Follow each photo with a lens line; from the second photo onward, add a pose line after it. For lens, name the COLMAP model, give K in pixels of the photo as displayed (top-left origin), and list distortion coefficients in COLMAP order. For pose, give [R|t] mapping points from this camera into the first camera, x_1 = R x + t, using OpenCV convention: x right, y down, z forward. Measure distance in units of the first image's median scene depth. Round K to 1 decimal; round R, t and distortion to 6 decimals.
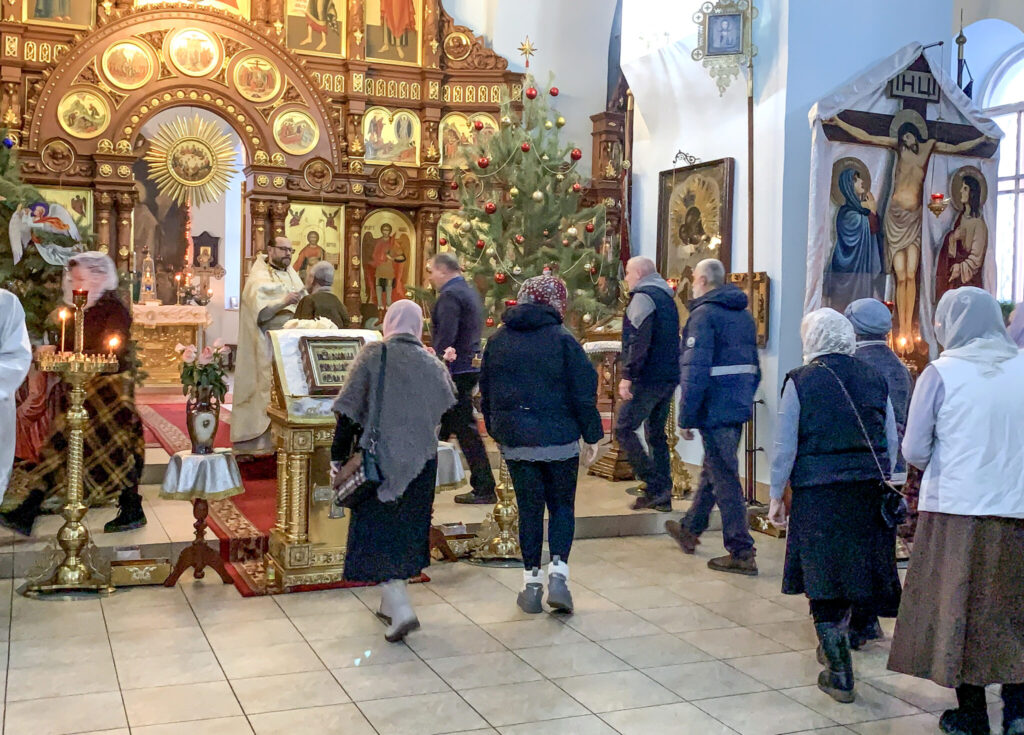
lens RADIAL K [[1130.0, 0, 495.4], [0, 1130.0, 334.5], [0, 0, 1]] dist [0.165596, -0.409087]
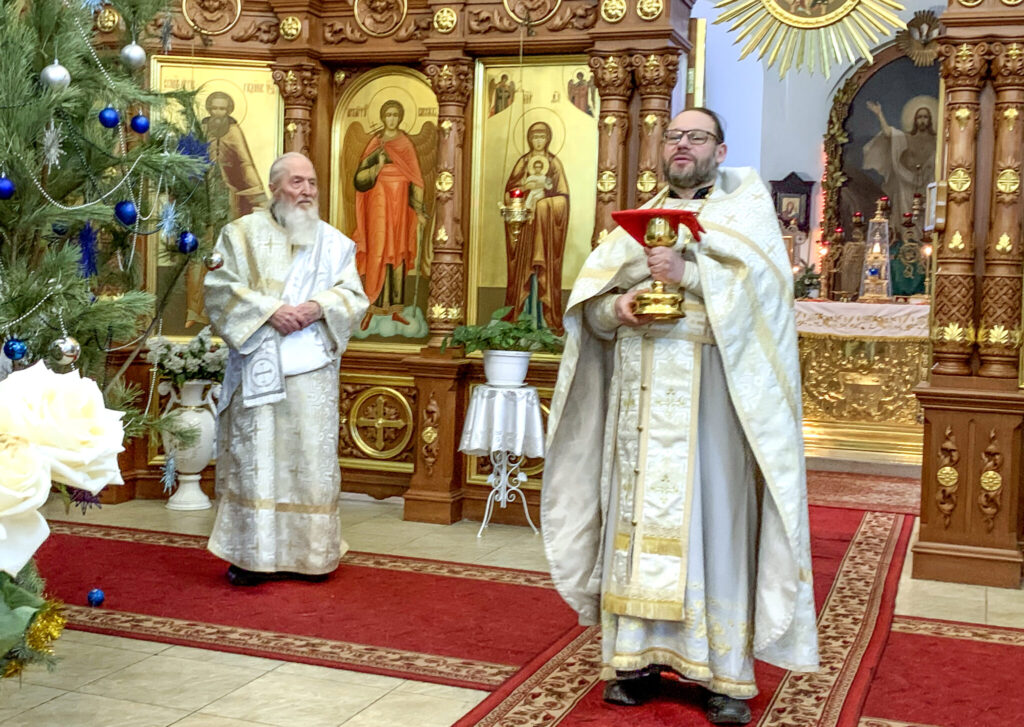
lens RADIAL K [[1298.9, 0, 514.6], [0, 1298.9, 327.2], [0, 0, 1]] dist [0.186130, -0.535740]
pose [[0.740859, 0.024456, -0.671215, -0.008976], [-0.031211, 0.999511, 0.001968, -0.013419], [0.670935, 0.019492, 0.741260, 0.573839]]
